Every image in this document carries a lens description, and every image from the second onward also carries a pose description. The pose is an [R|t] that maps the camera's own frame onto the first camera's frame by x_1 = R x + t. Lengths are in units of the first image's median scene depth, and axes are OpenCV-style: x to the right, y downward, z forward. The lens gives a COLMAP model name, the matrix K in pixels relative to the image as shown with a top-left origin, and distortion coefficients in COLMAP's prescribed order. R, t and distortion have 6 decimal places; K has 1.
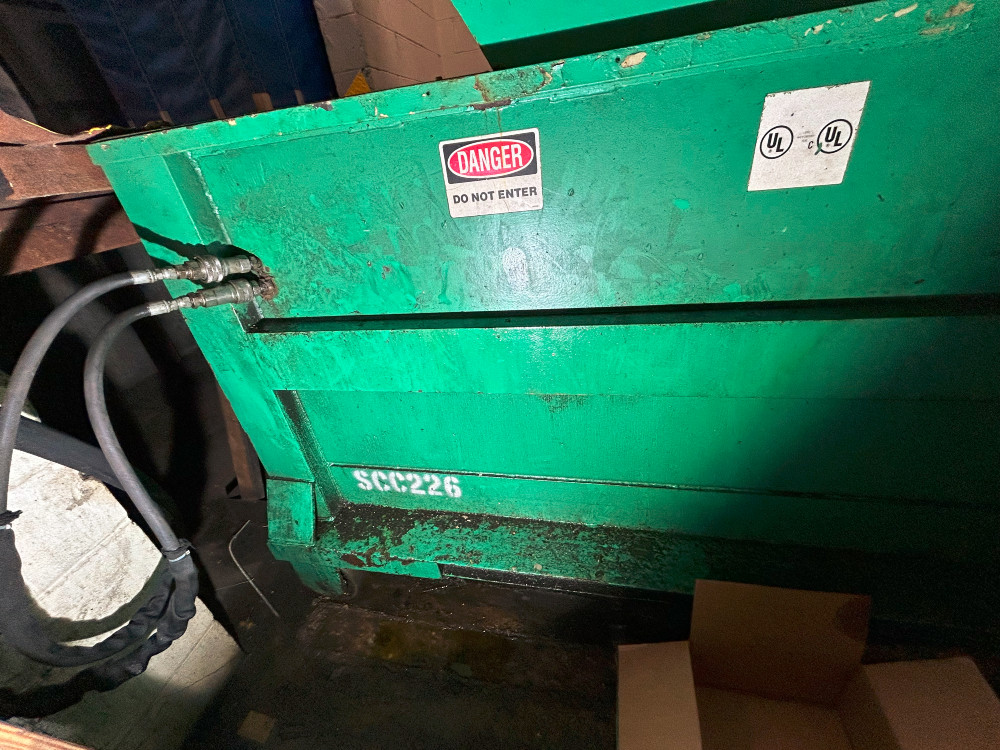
lens RADIAL K [[400.4, 0, 496.4], [0, 400.4, 373.6], [0, 0, 1]] dist [0.000917, 0.000478]
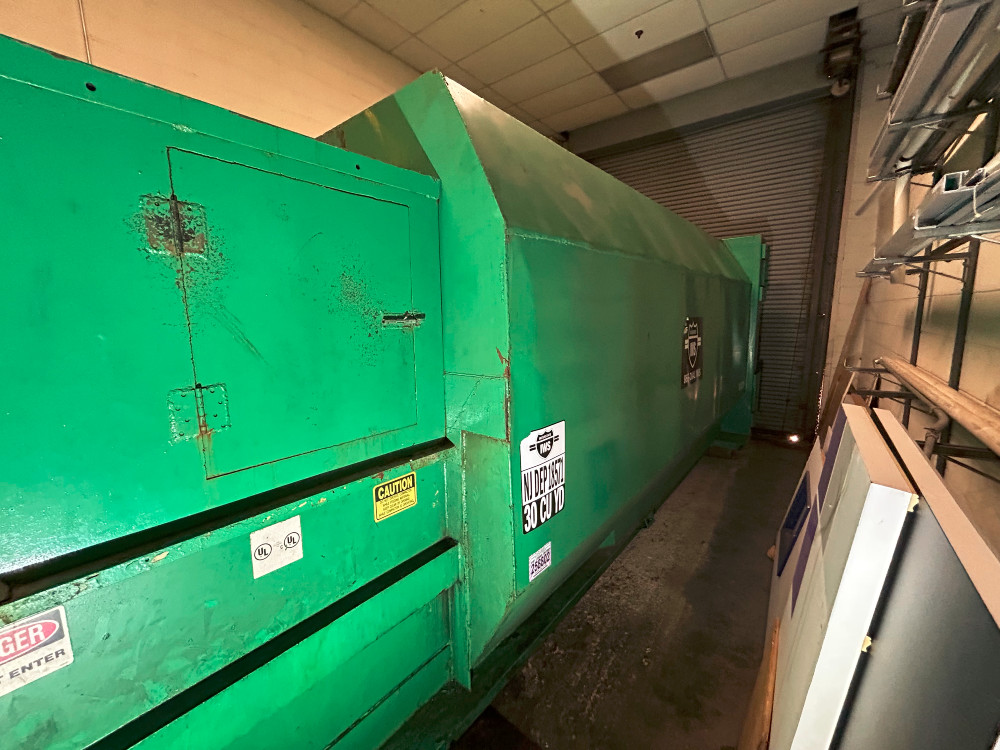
lens RADIAL K [[400.4, 0, 497.7], [0, 400.4, 372.3], [0, 0, 1]] dist [0.000917, 0.000478]
pose [[0.463882, -0.006610, 0.885872, -0.338186], [0.408090, 0.889150, -0.207060, -0.433579], [-0.786305, 0.457567, 0.415159, -0.805875]]
